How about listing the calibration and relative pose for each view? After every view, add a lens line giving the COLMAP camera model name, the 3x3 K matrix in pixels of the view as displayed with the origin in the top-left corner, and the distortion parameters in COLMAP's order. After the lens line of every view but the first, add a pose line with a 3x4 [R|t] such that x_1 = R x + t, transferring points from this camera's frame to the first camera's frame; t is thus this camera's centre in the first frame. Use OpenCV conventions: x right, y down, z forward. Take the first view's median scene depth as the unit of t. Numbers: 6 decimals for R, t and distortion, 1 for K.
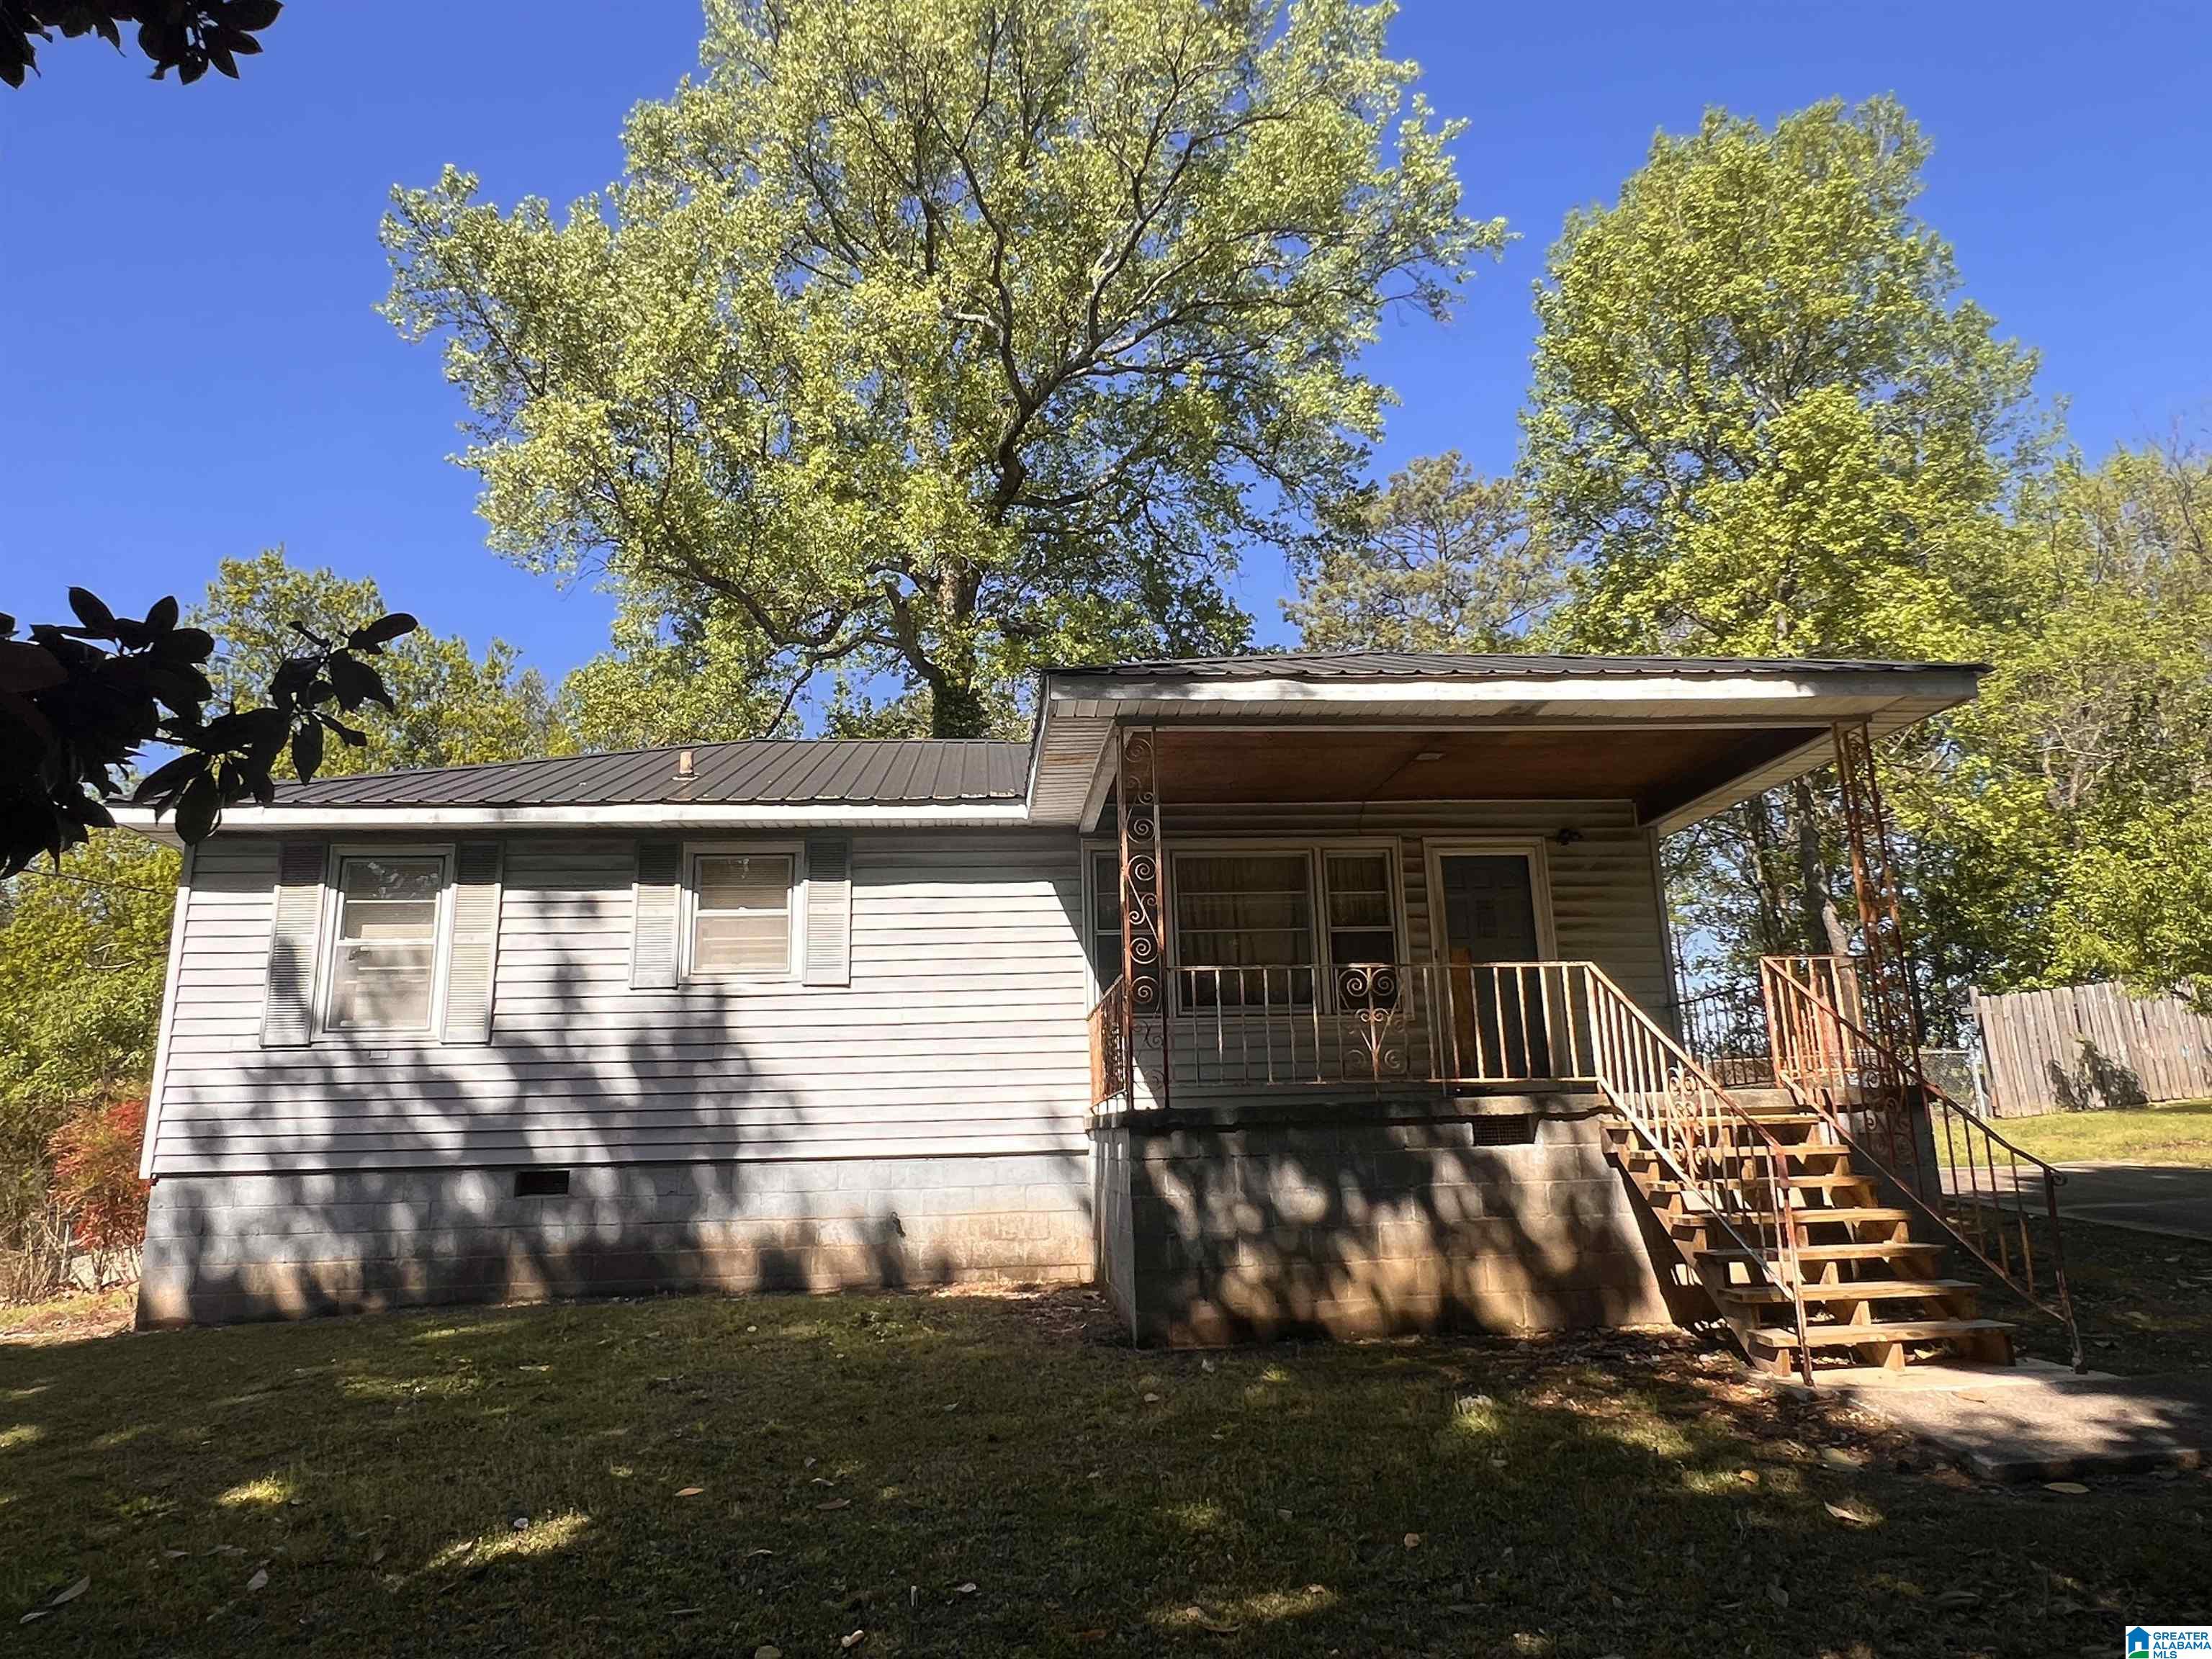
lens RADIAL K [[1378.7, 0, 1091.4], [0, 1378.7, 841.9], [0, 0, 1]] dist [-0.001187, -0.001340]
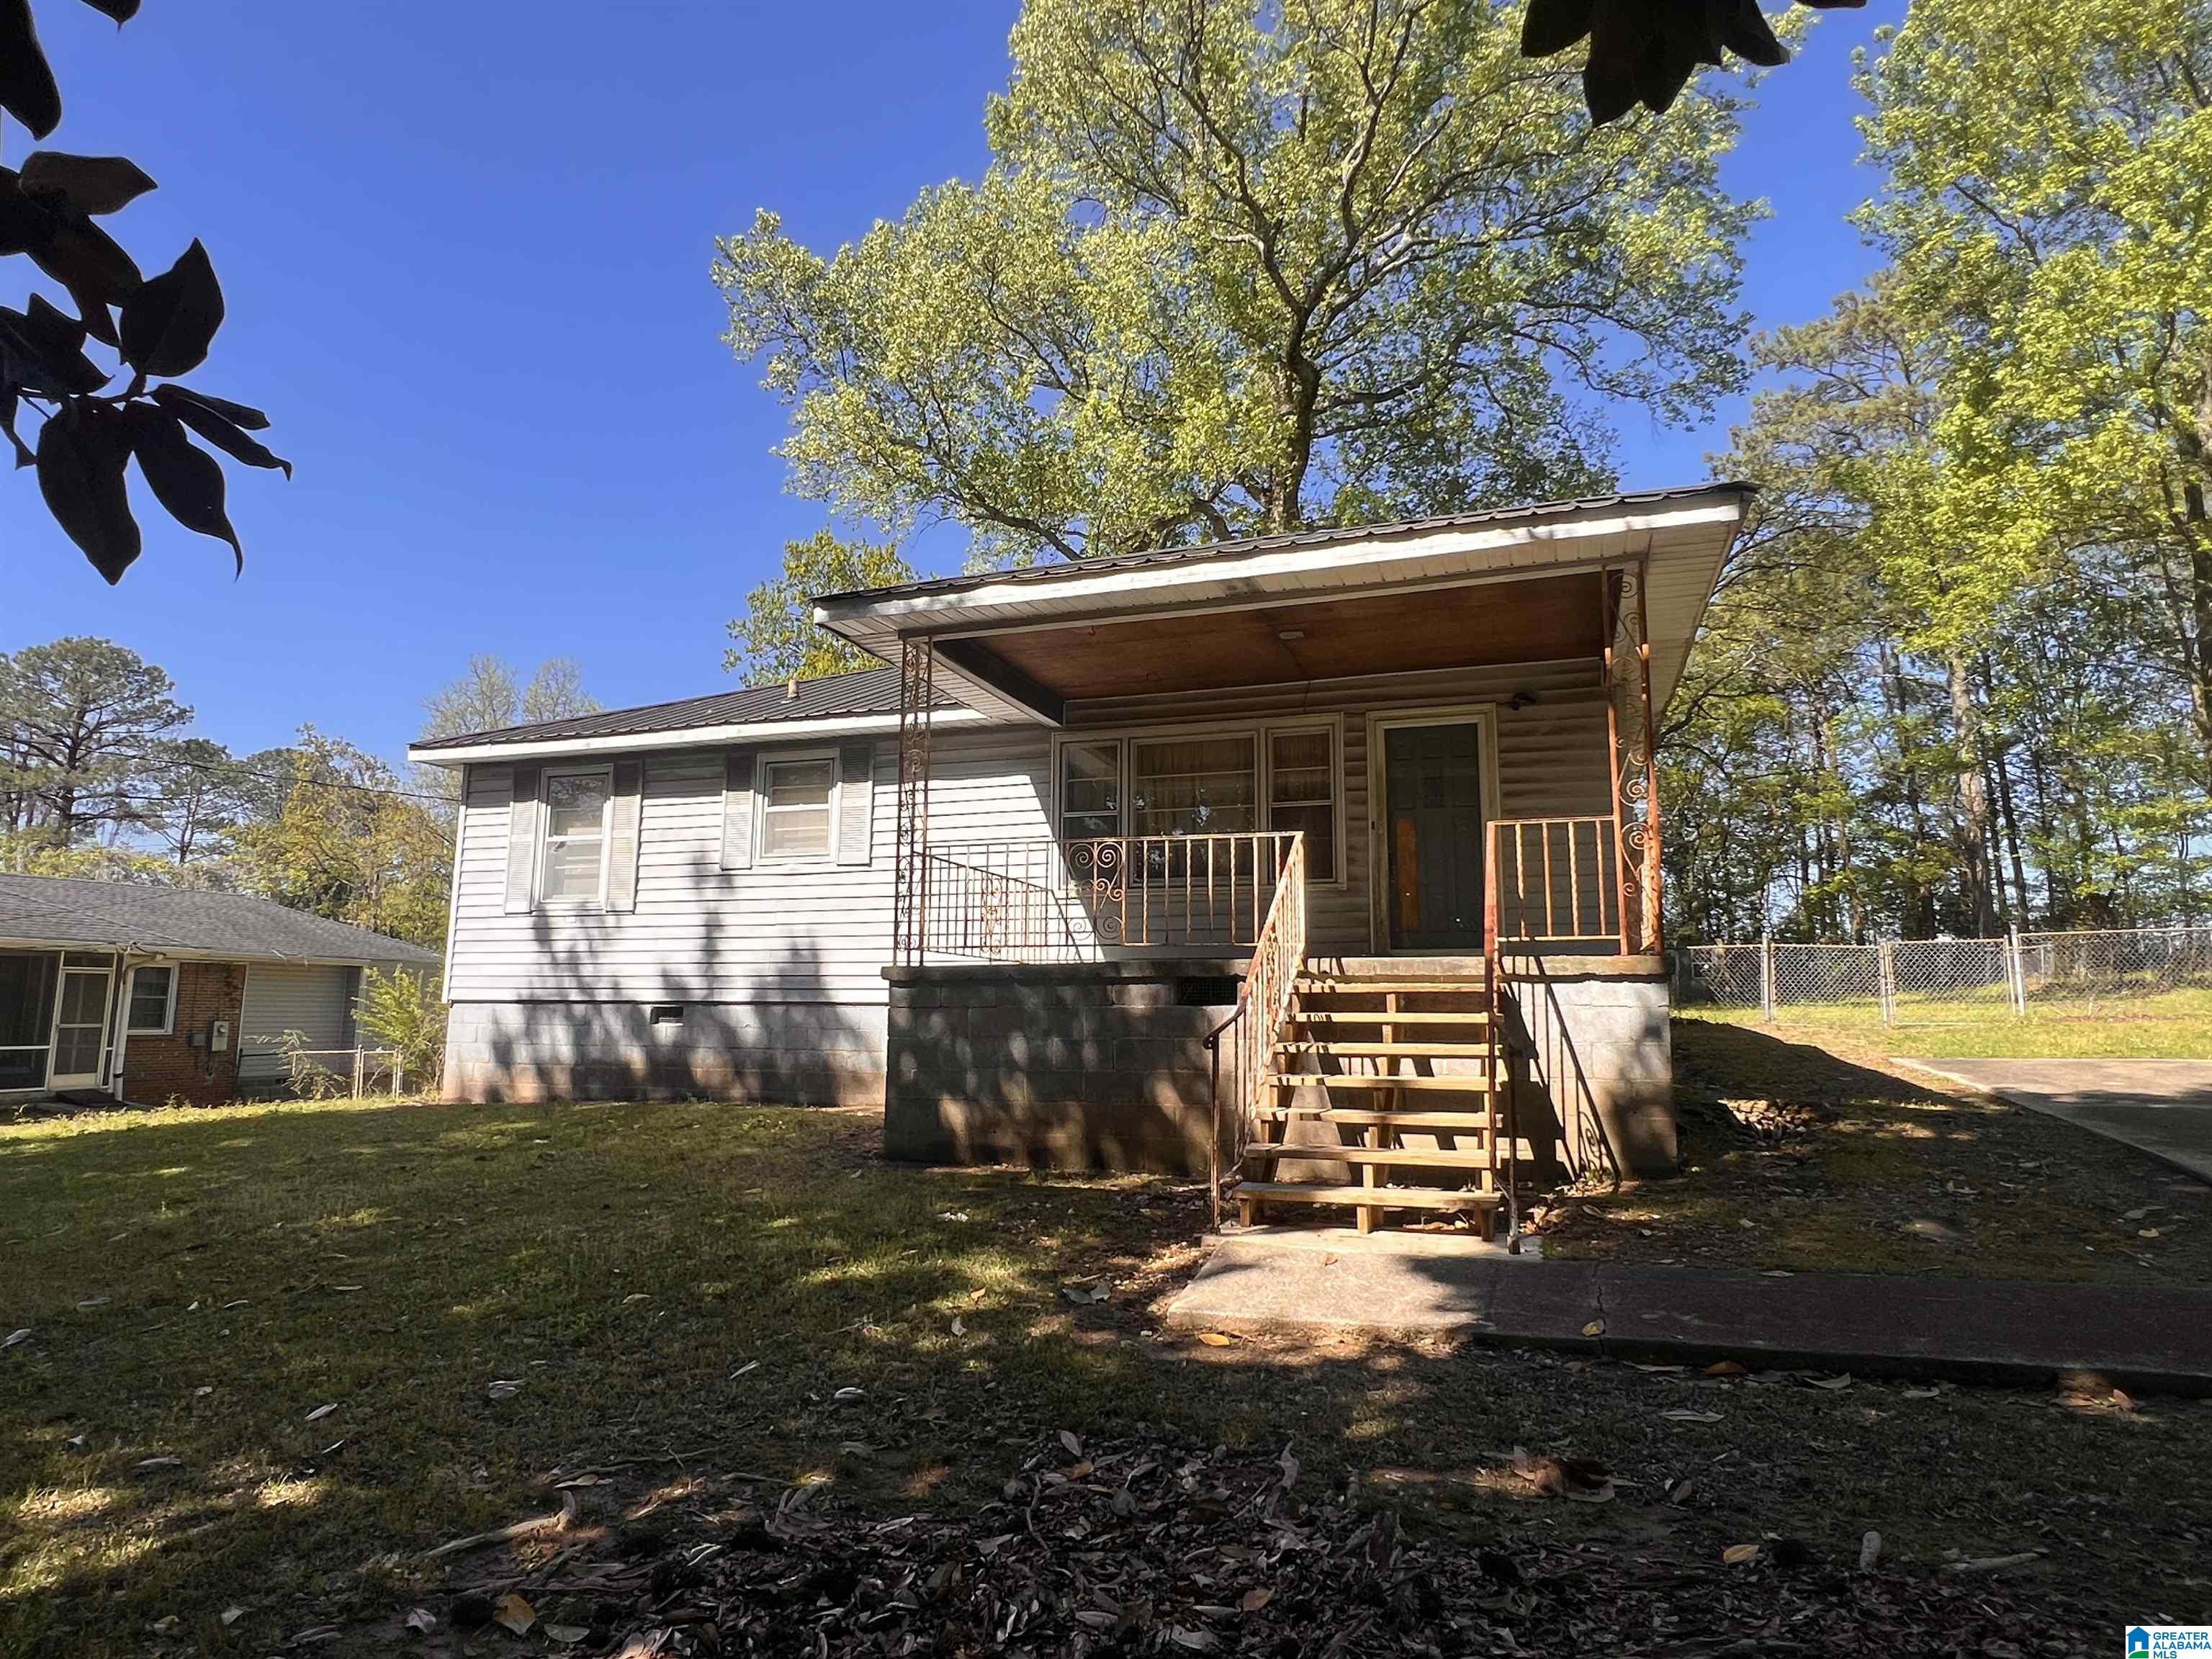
lens RADIAL K [[1268.9, 0, 1083.5], [0, 1268.9, 828.6], [0, 0, 1]] dist [-0.000305, 0.001220]
pose [[0.914538, -0.026950, -0.403602, 0.450231], [0.057382, 0.996331, 0.063497, 0.011959], [0.400410, -0.081230, 0.912729, 0.058655]]
